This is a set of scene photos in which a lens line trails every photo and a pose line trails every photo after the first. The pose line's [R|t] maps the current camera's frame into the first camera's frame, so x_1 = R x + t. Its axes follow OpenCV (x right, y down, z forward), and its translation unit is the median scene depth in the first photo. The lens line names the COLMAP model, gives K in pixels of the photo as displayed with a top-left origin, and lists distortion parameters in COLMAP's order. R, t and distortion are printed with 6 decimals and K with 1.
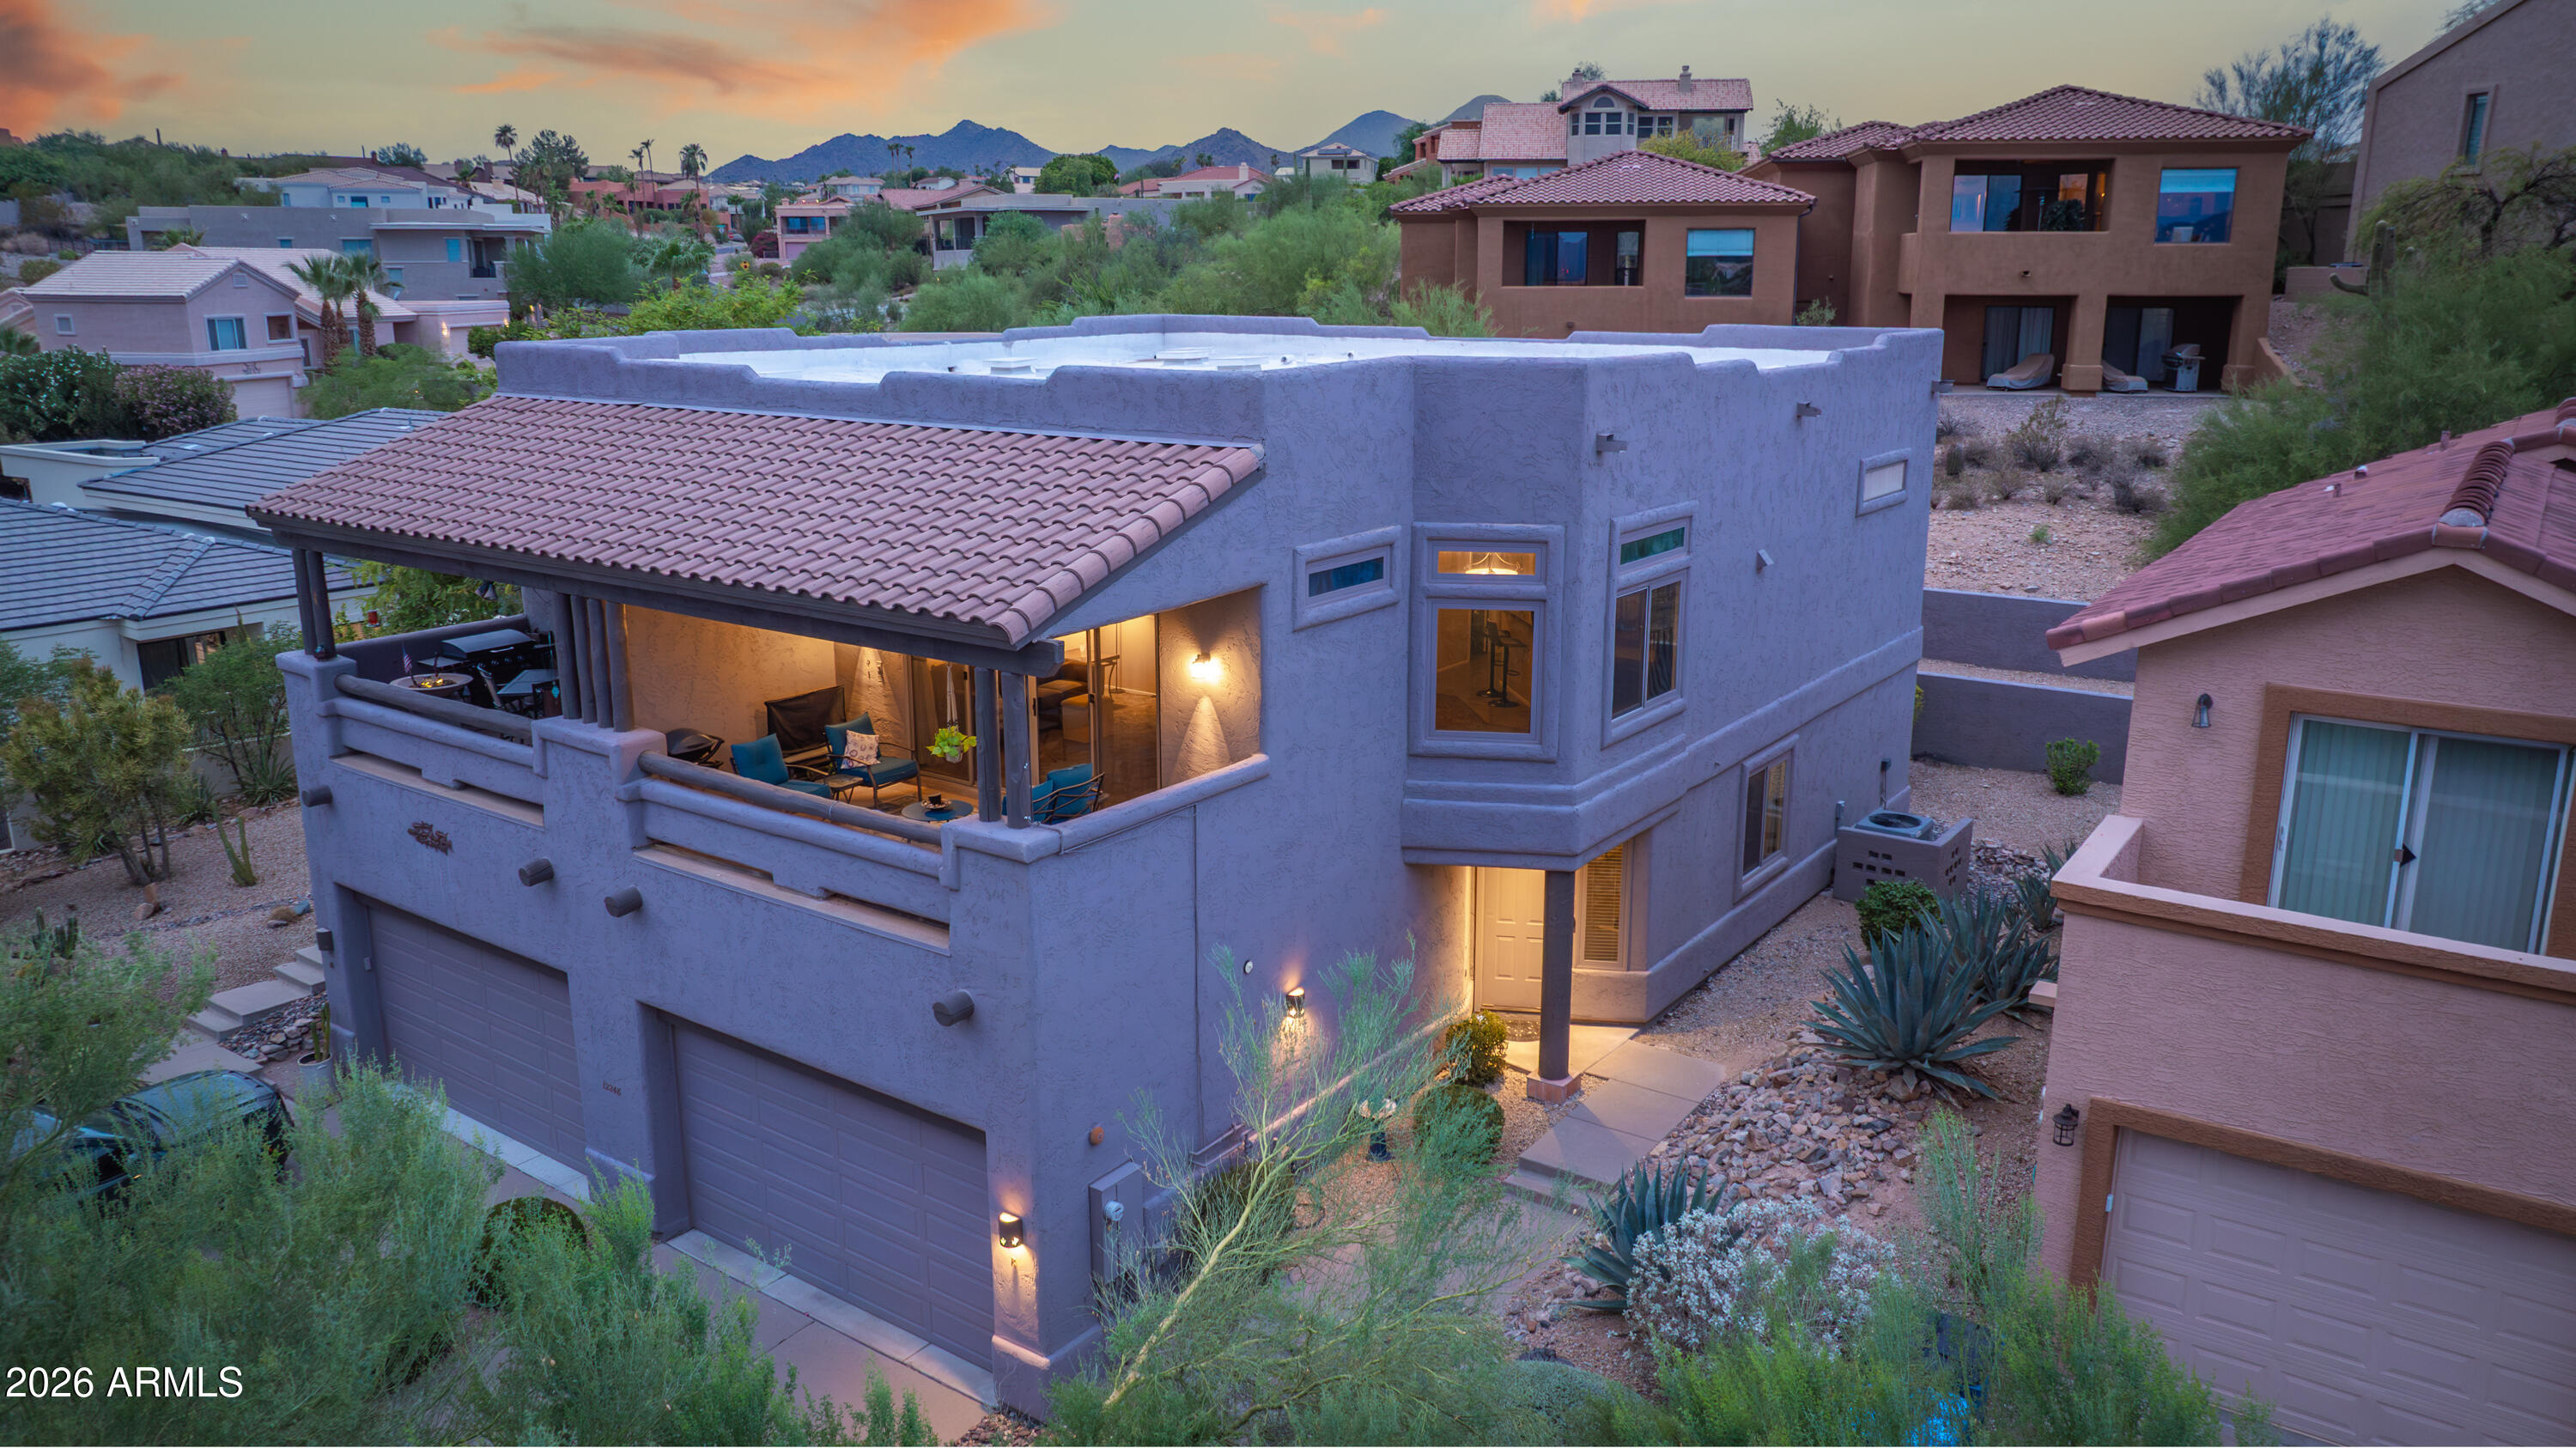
lens RADIAL K [[1783.9, 0, 1271.5], [0, 1783.9, 721.0], [0, 0, 1]] dist [-0.031345, 0.026830]
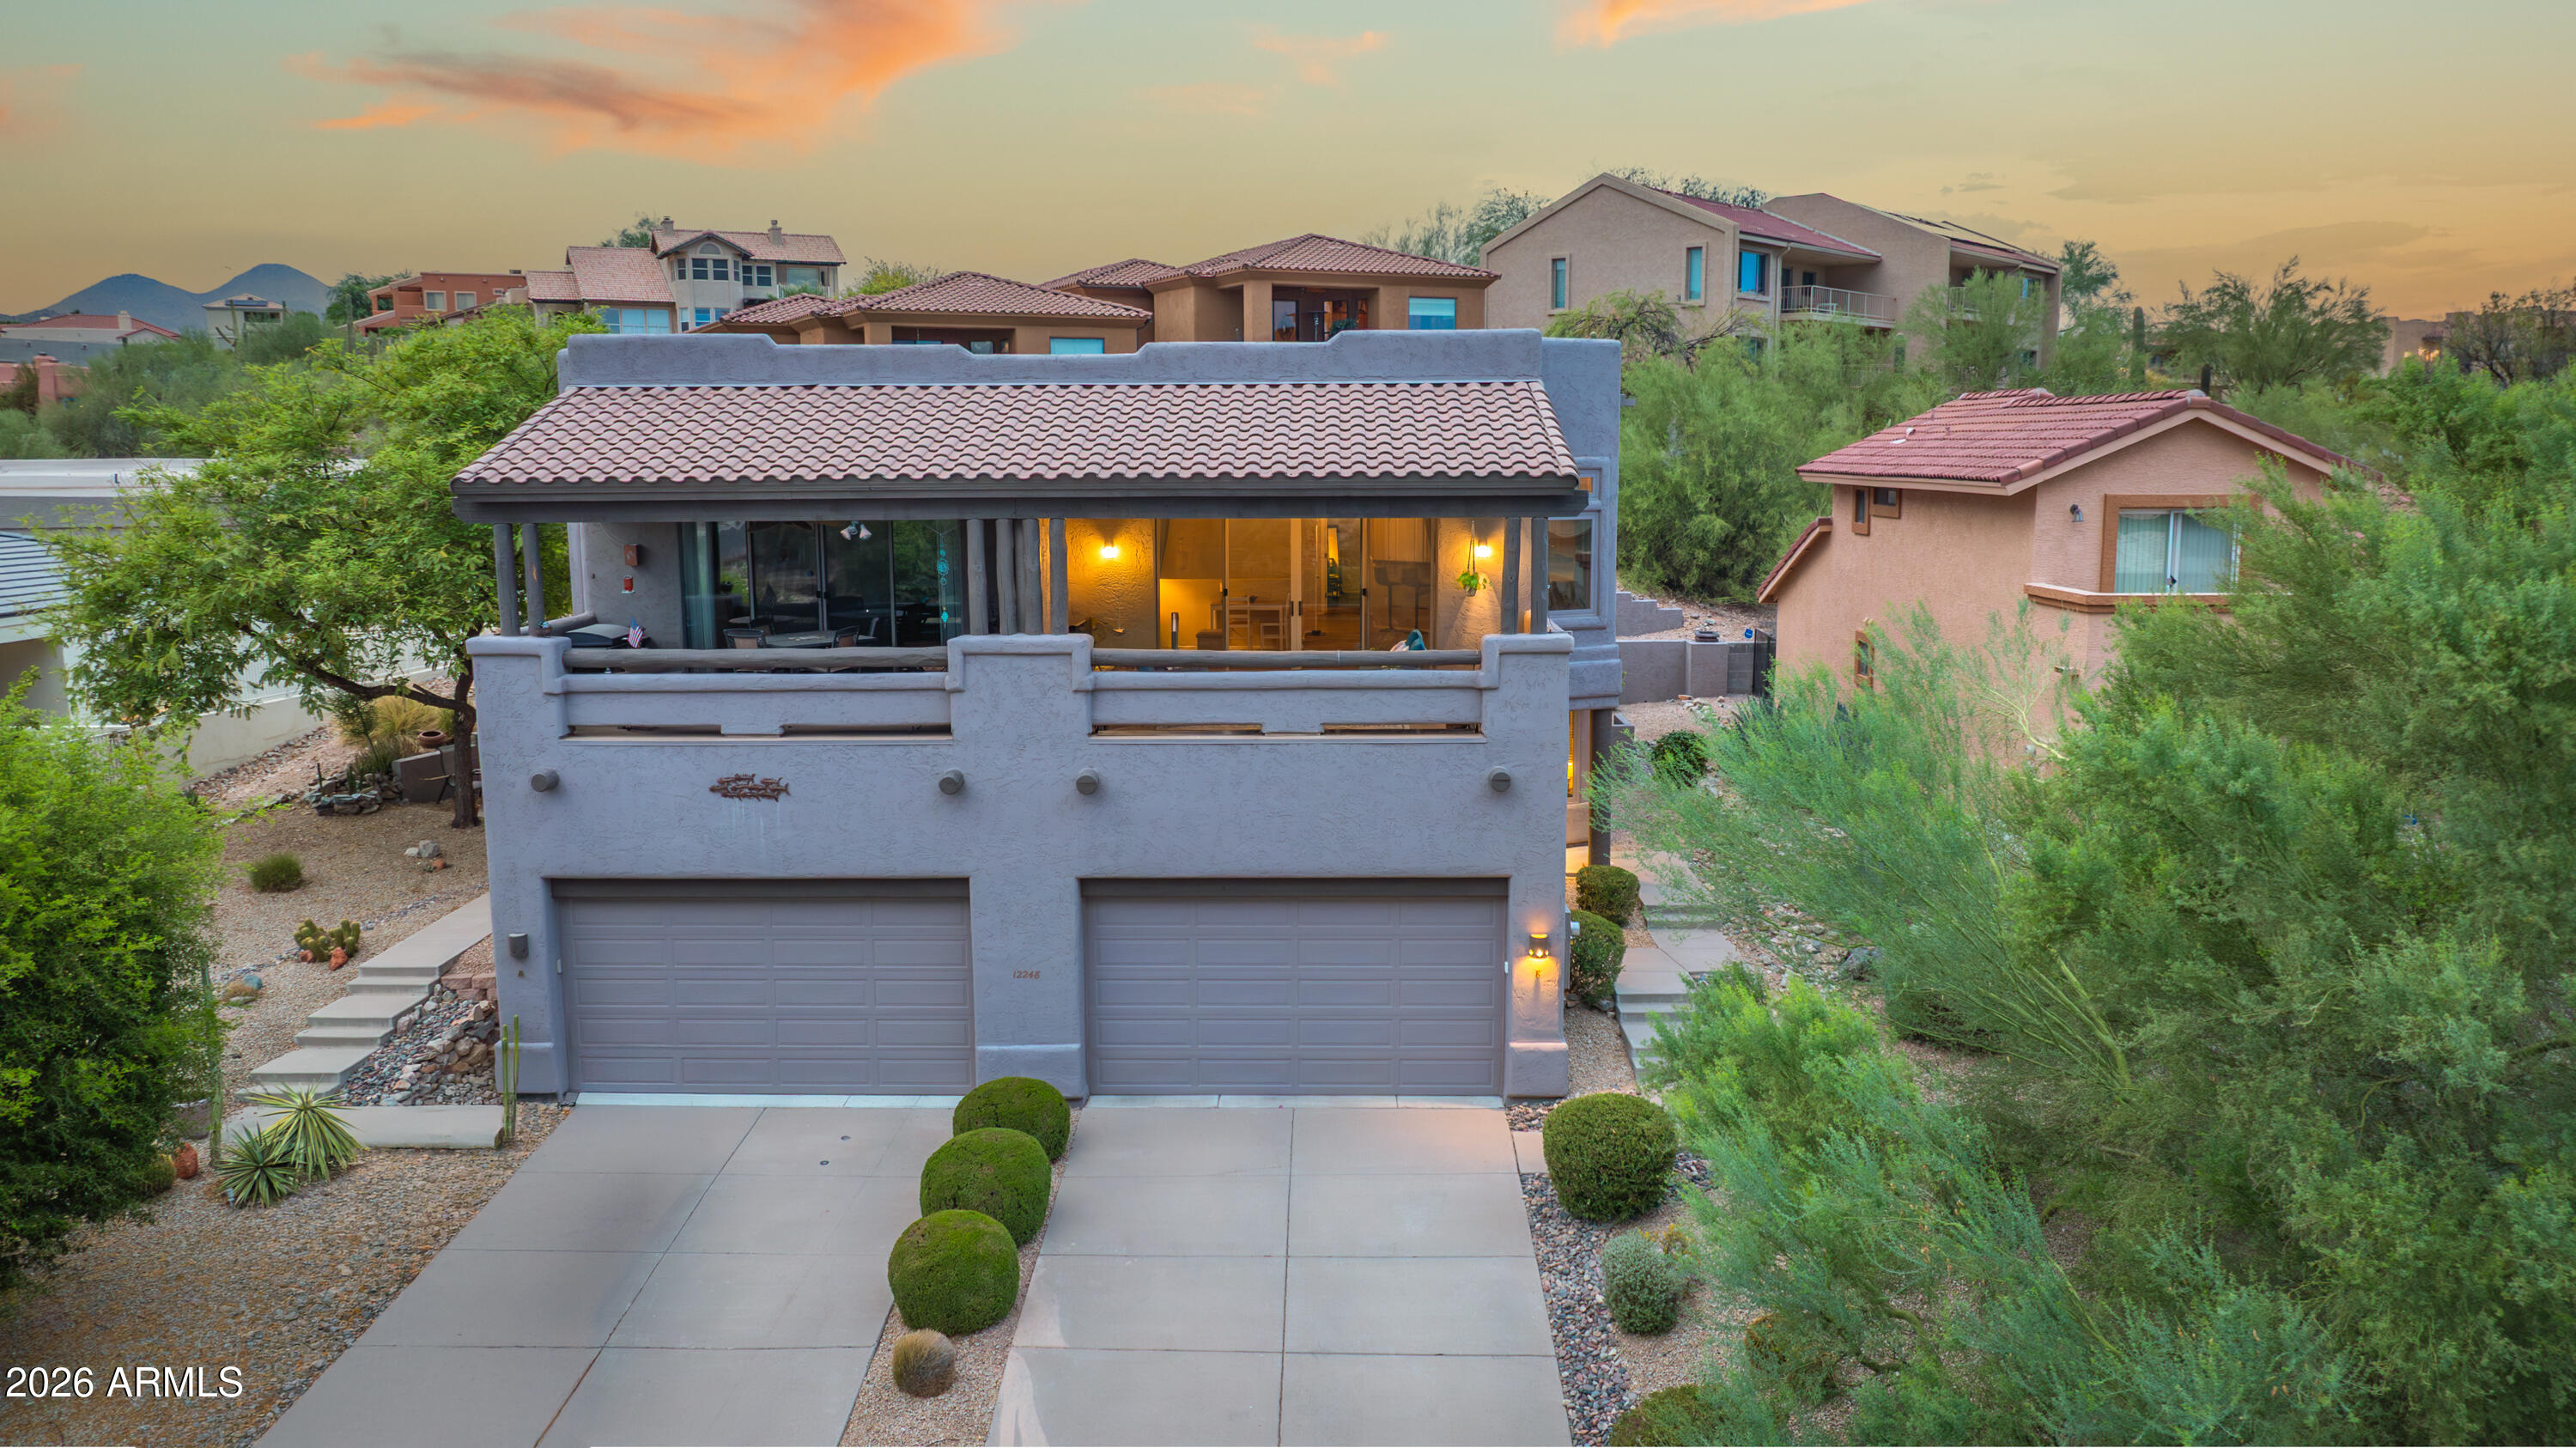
lens RADIAL K [[1783.9, 0, 1274.8], [0, 1783.9, 723.0], [0, 0, 1]] dist [-0.031345, 0.026830]
pose [[0.825733, -0.089746, 0.556875, -0.638555], [0.141100, 0.988738, -0.049876, 0.098524], [-0.546127, 0.119759, 0.829097, -0.008971]]
